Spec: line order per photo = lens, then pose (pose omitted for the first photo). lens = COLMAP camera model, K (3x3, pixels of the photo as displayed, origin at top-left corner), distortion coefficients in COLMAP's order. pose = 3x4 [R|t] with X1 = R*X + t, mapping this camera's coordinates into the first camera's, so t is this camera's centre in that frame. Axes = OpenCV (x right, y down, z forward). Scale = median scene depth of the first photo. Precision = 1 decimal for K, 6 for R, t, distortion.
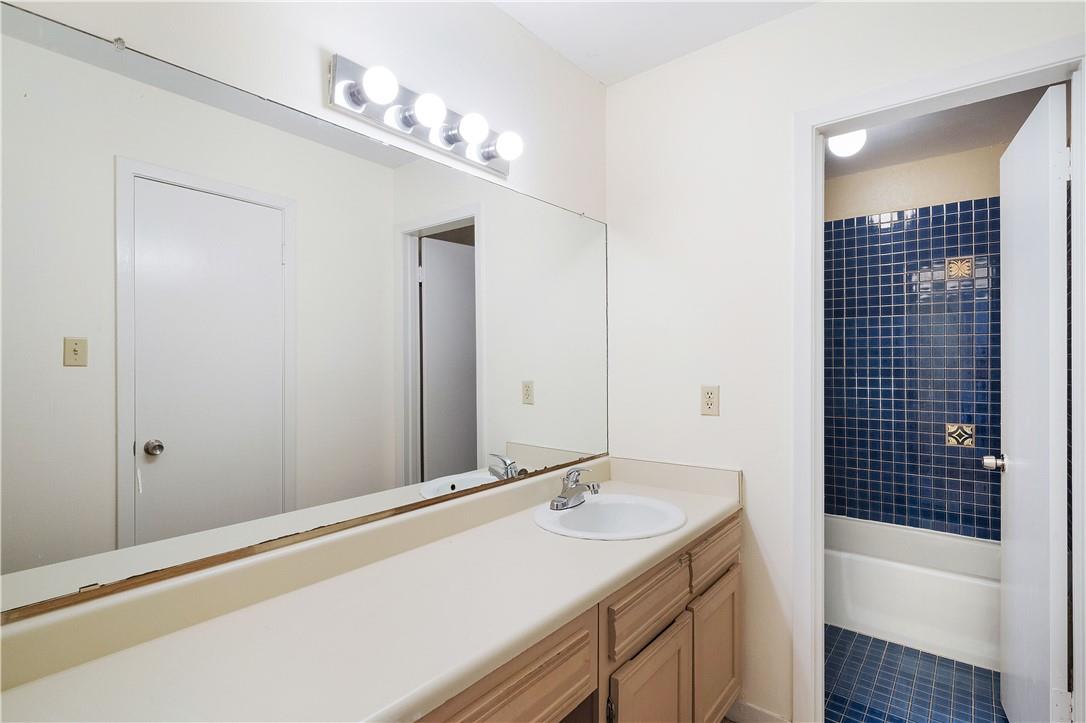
lens RADIAL K [[532.0, 0, 545.3], [0, 532.0, 359.5], [0, 0, 1]] dist [0.006007, 0.001054]
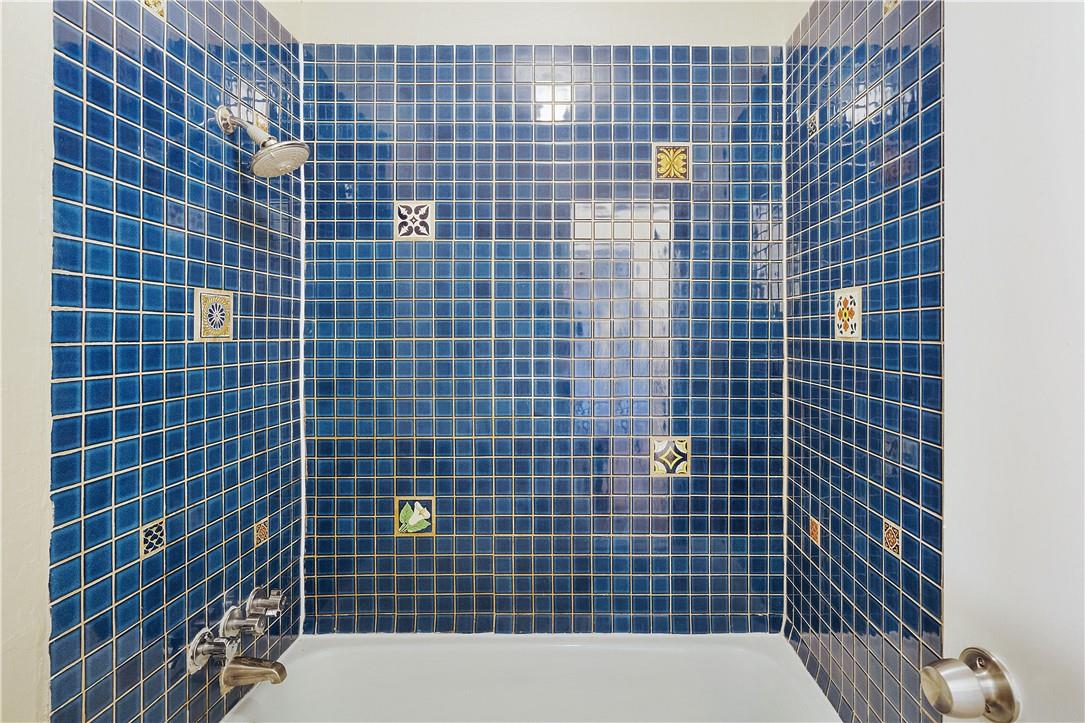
lens RADIAL K [[491.7, 0, 544.5], [0, 491.7, 363.3], [0, 0, 1]] dist [0.003149, -0.001239]
pose [[0.783527, 0.005792, 0.621331, 0.326856], [-0.006225, 0.999980, -0.001471, 0.041584], [-0.621327, -0.002715, 0.783547, 0.636737]]
